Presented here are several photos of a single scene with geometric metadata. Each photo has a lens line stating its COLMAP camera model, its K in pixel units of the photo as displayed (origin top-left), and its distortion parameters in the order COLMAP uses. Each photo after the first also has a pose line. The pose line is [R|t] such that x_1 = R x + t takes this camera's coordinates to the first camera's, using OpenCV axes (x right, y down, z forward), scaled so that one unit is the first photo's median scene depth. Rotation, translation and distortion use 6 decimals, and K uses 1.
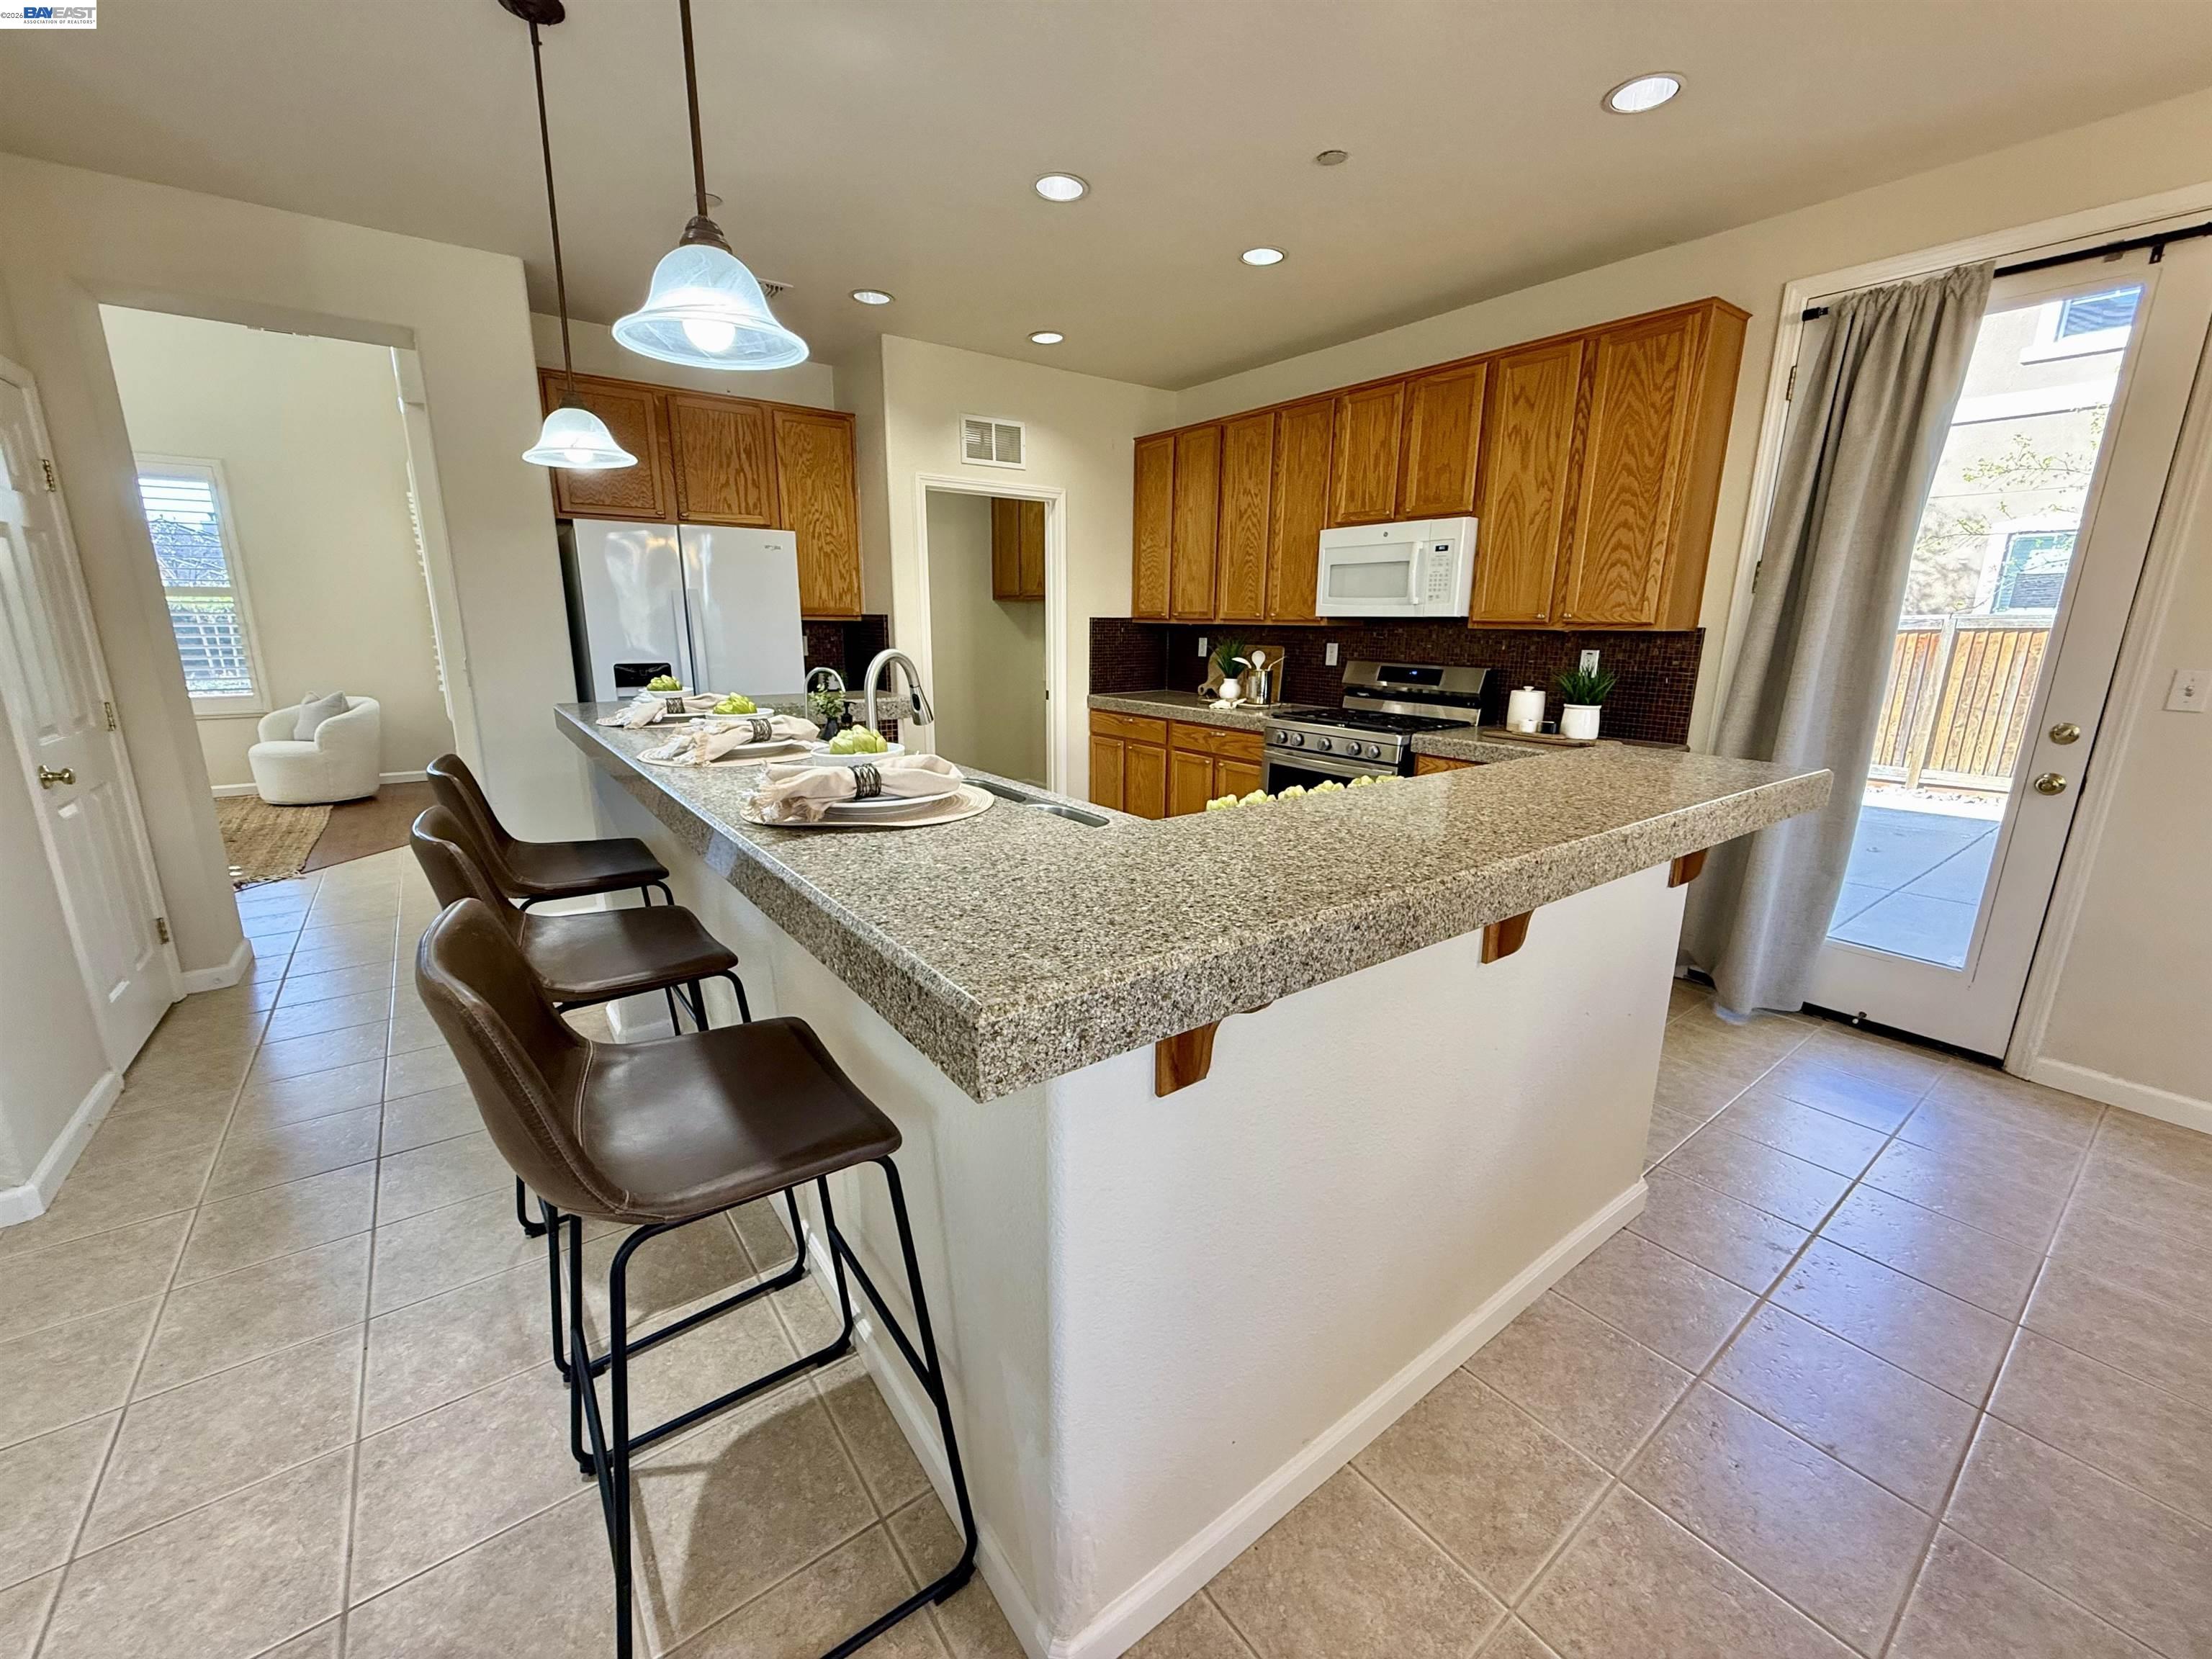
lens RADIAL K [[880.1, 0, 1104.7], [0, 880.1, 830.8], [0, 0, 1]] dist [0.000313, -0.000033]
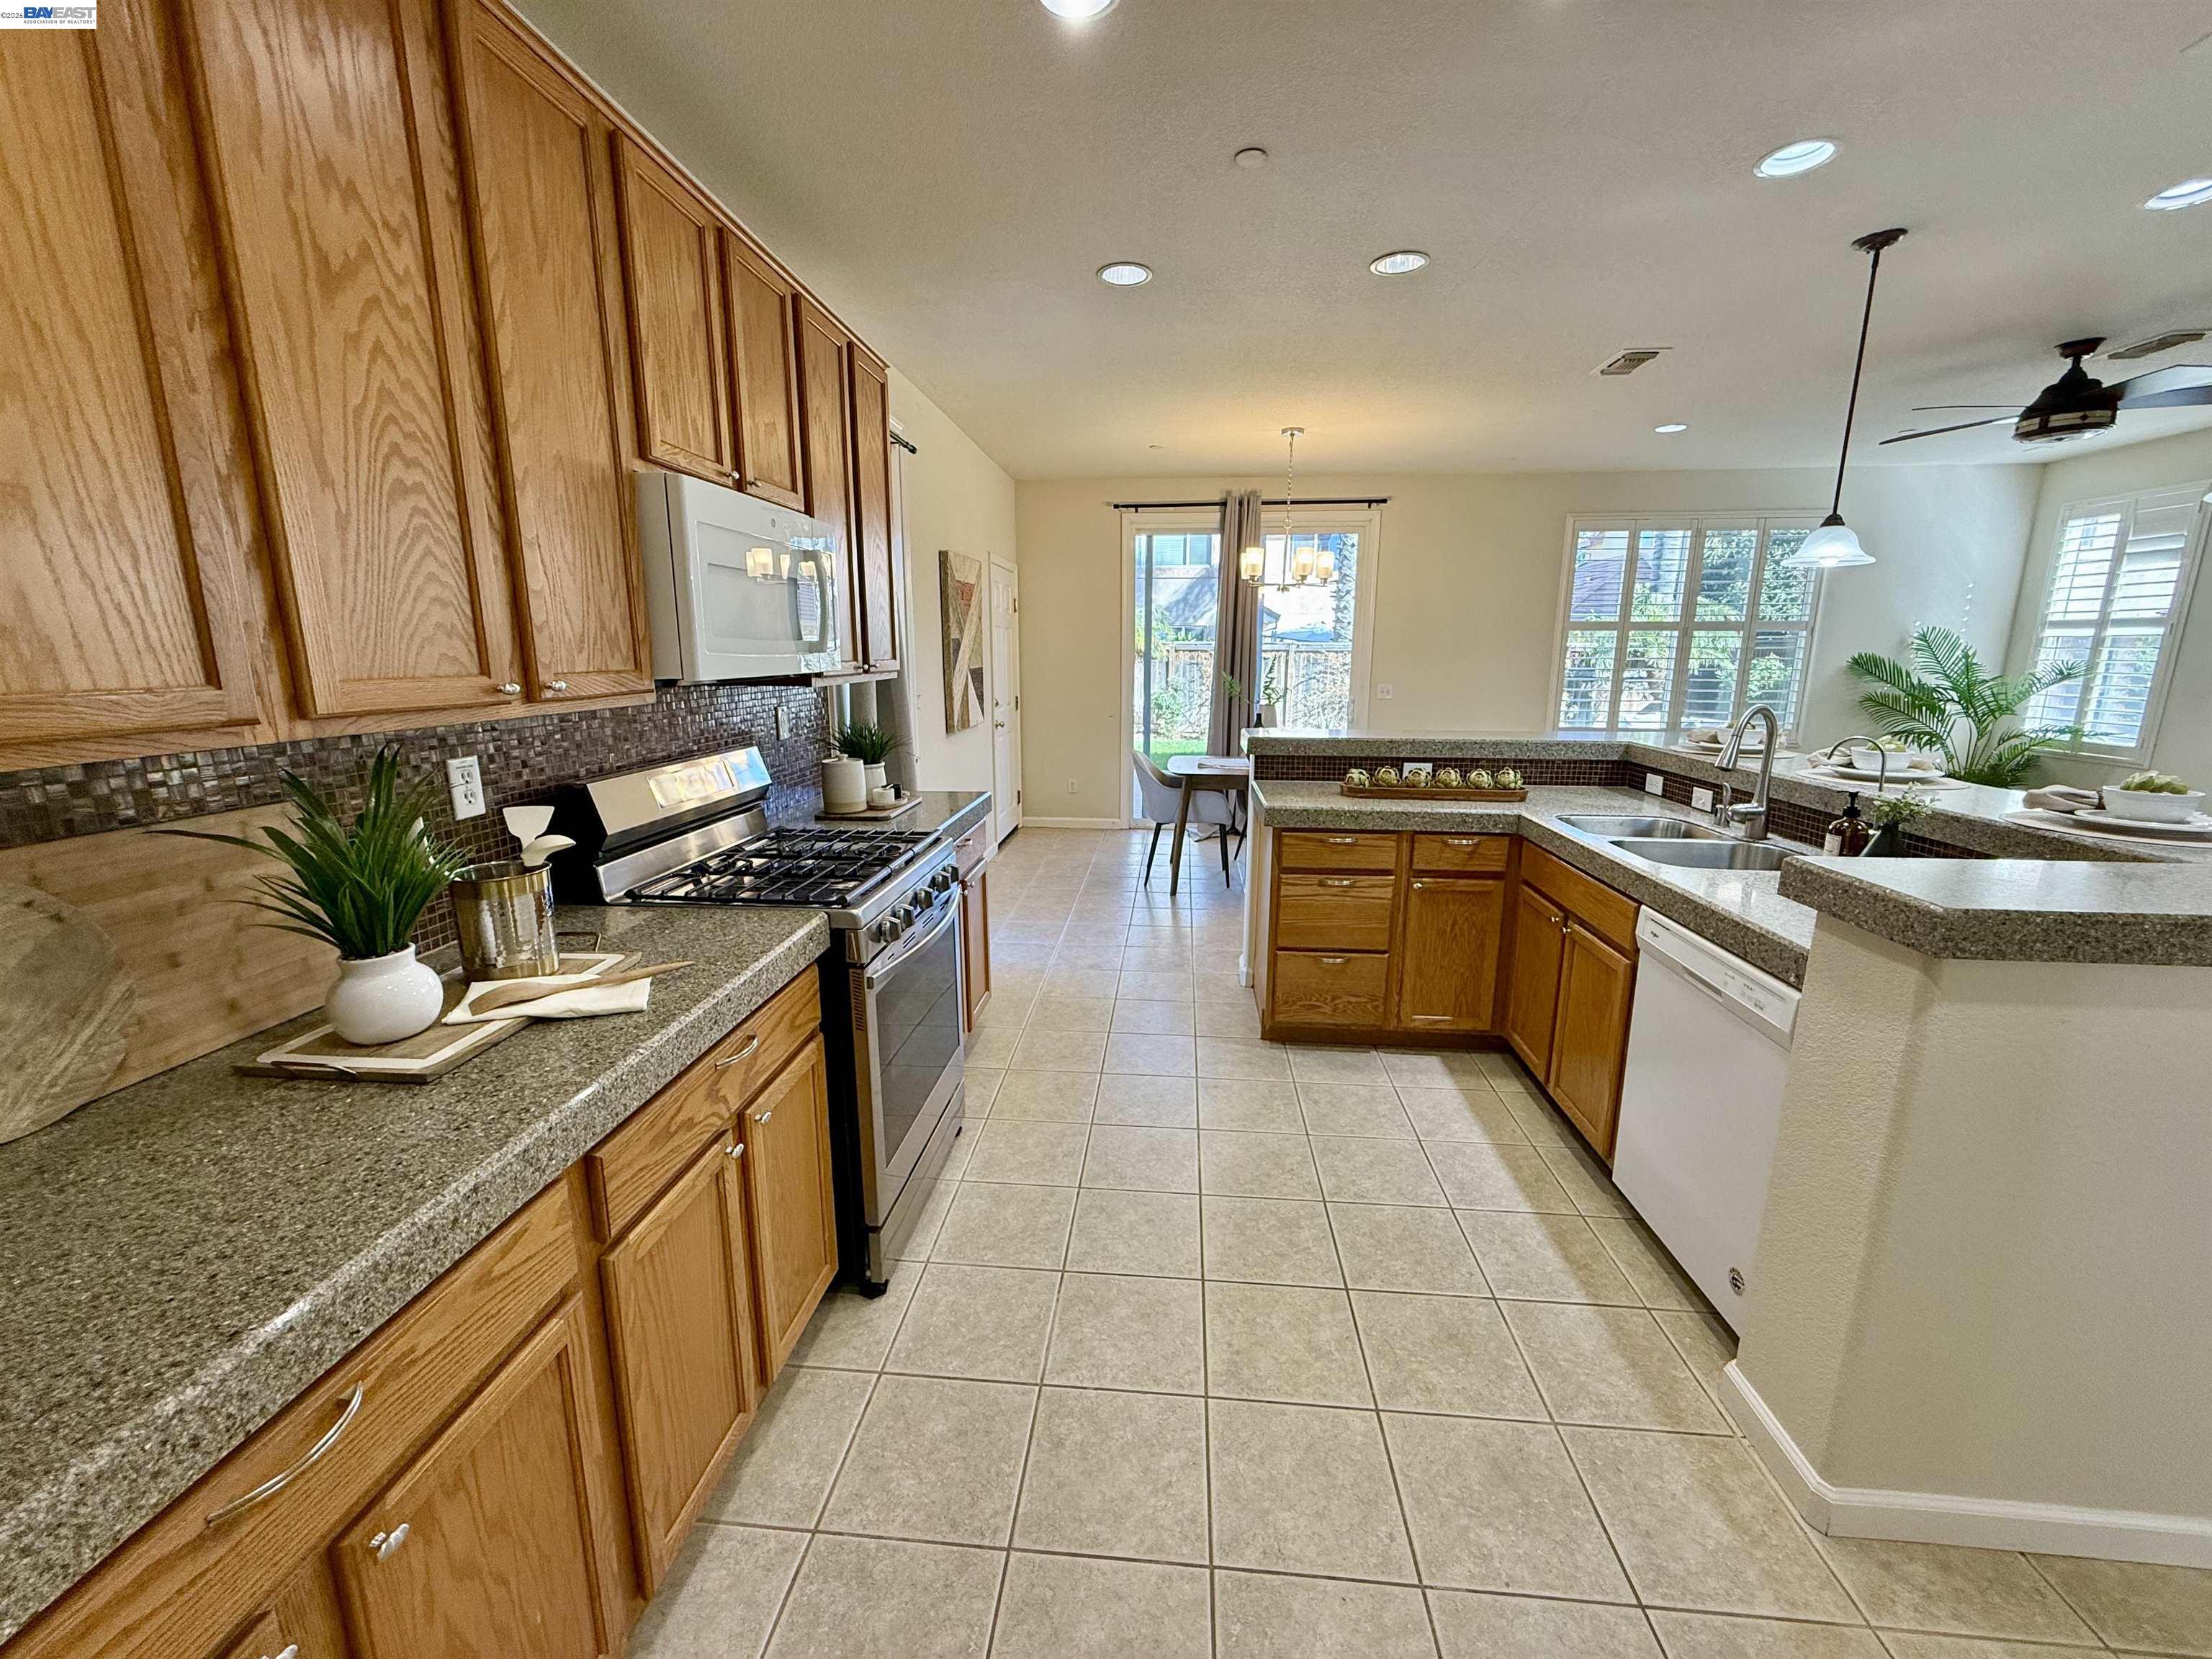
lens RADIAL K [[881.9, 0, 1106.0], [0, 881.9, 829.5], [0, 0, 1]] dist [0.003186, 0.000375]
pose [[-0.743207, -0.146018, 0.652934, -0.204145], [0.148587, 0.915503, 0.373867, -0.333694], [-0.652354, 0.374878, -0.658712, 1.278293]]
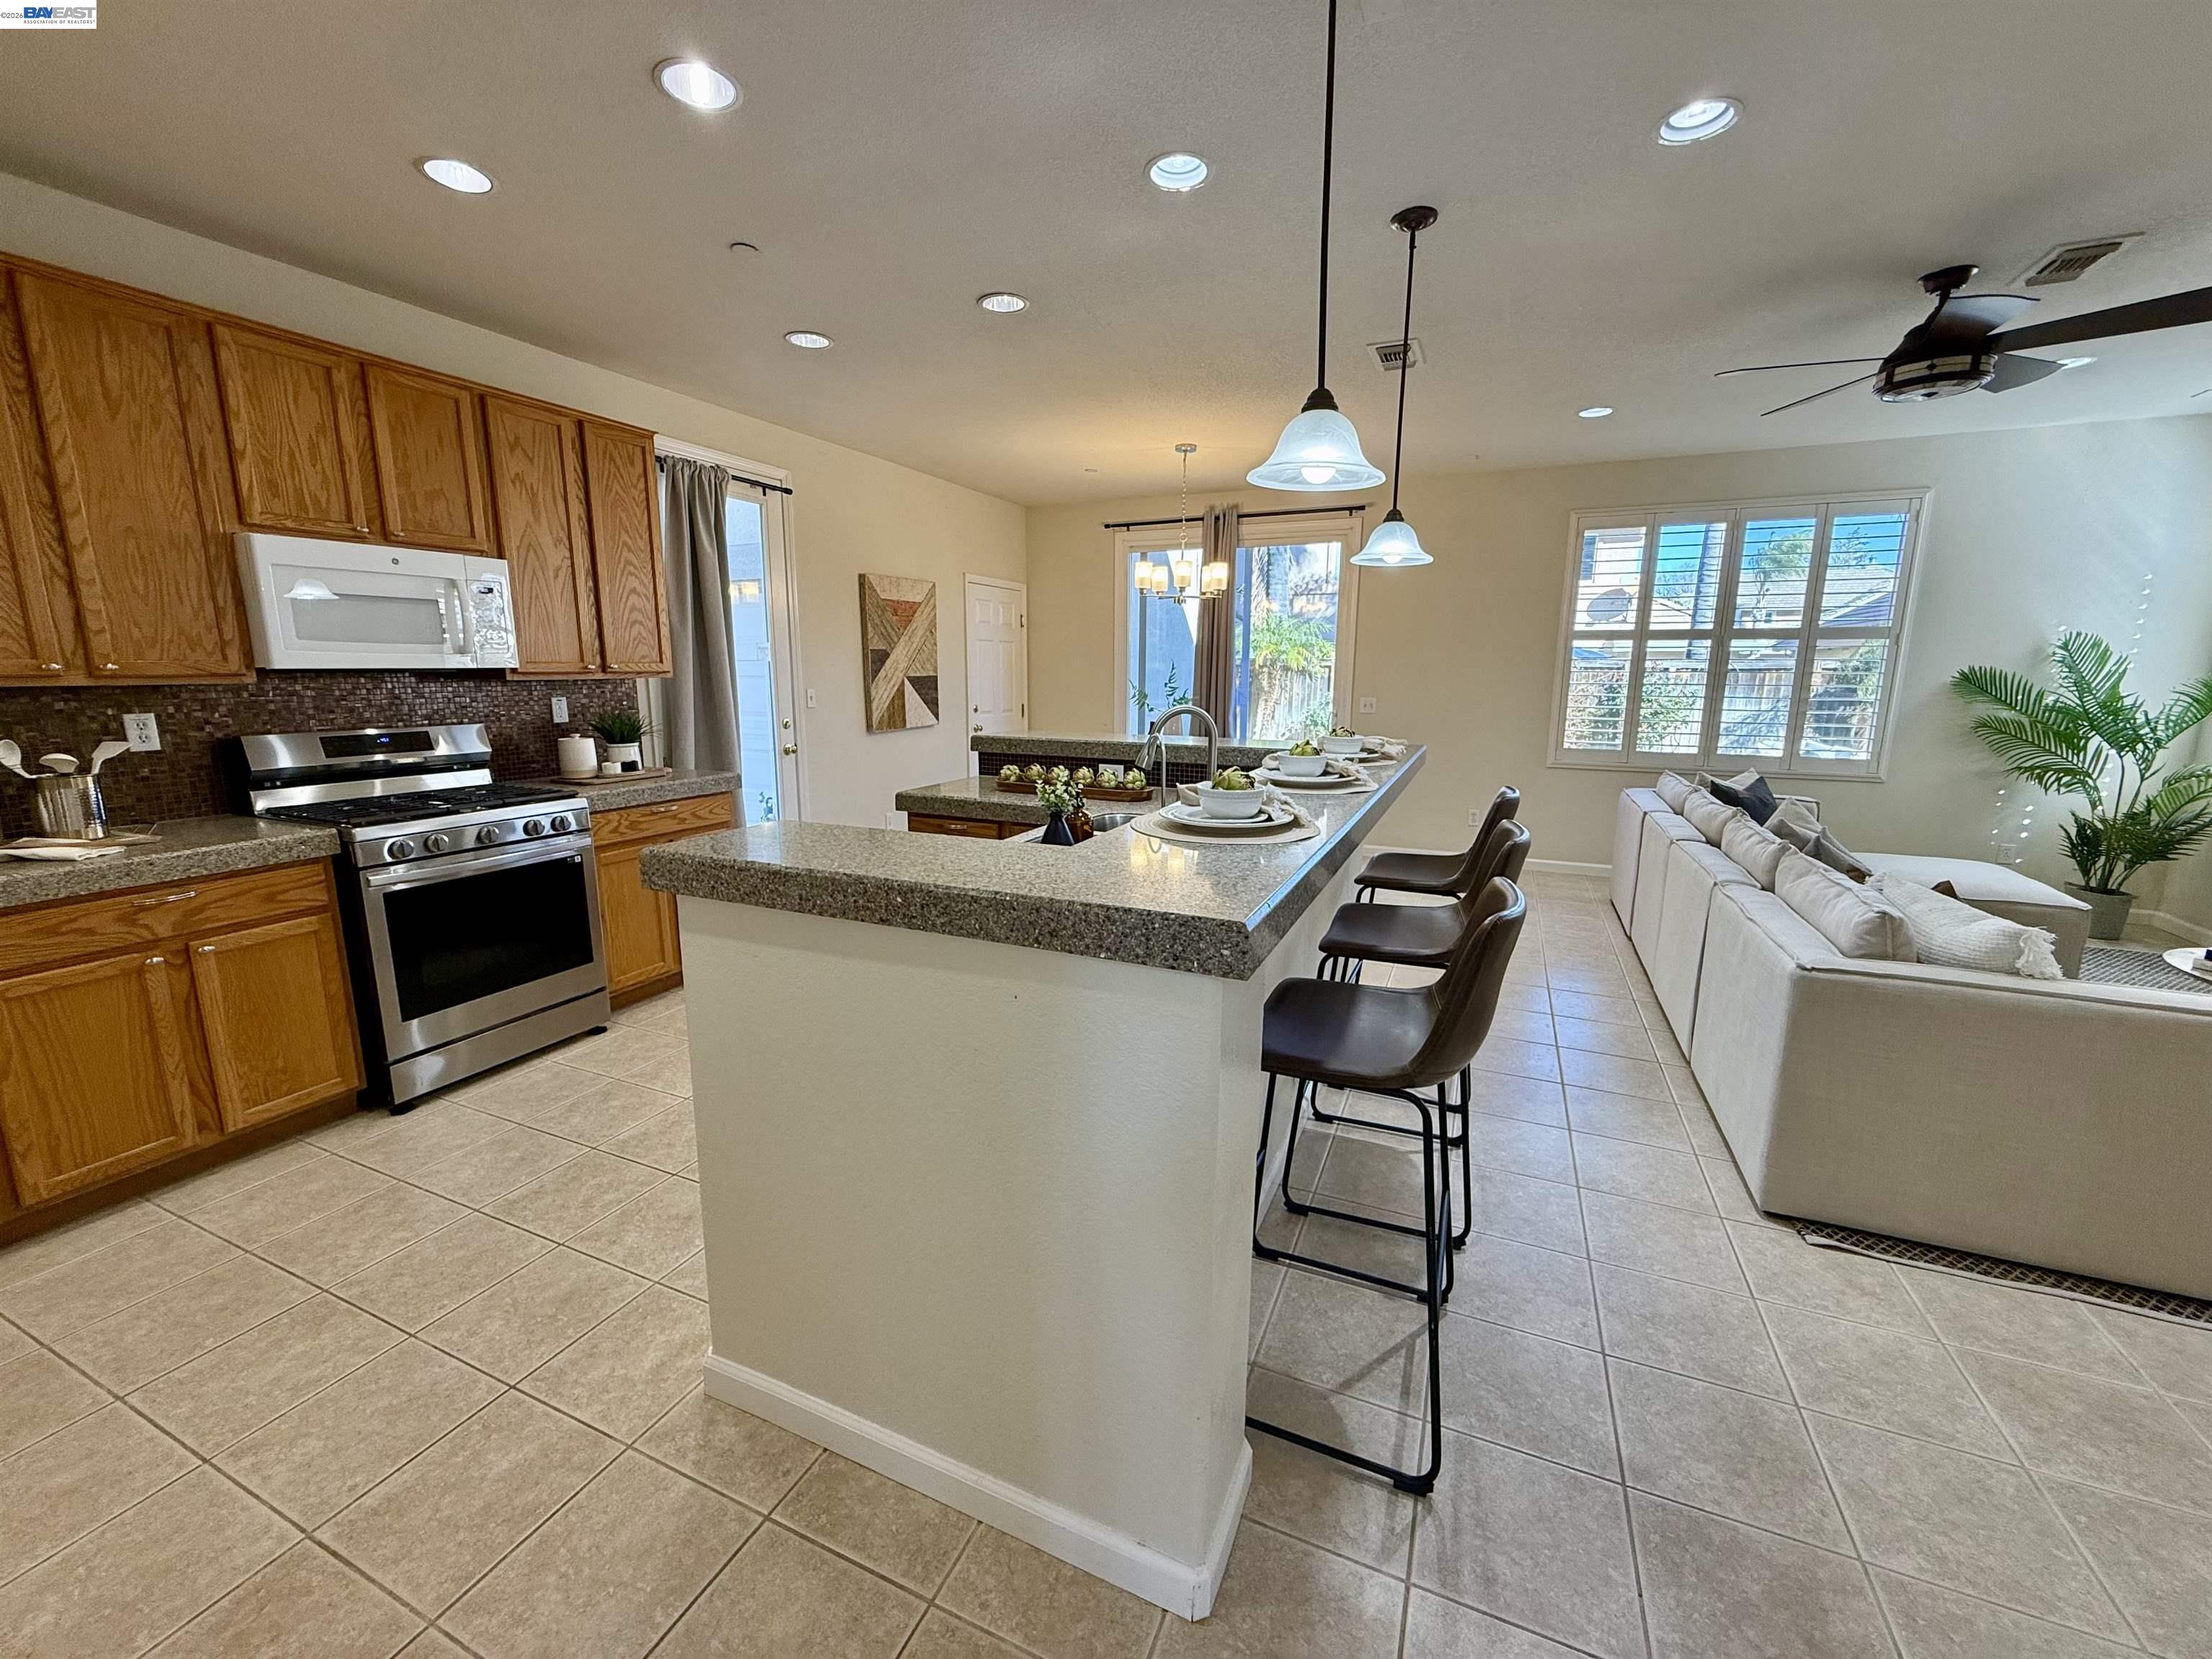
lens RADIAL K [[880.0, 0, 1101.4], [0, 880.0, 830.0], [0, 0, 1]] dist [0.000871, 0.000627]
pose [[-0.482399, -0.172643, 0.858770, -0.661878], [0.197323, 0.933768, 0.298563, -0.225107], [-0.853437, 0.313482, -0.416383, 0.861318]]
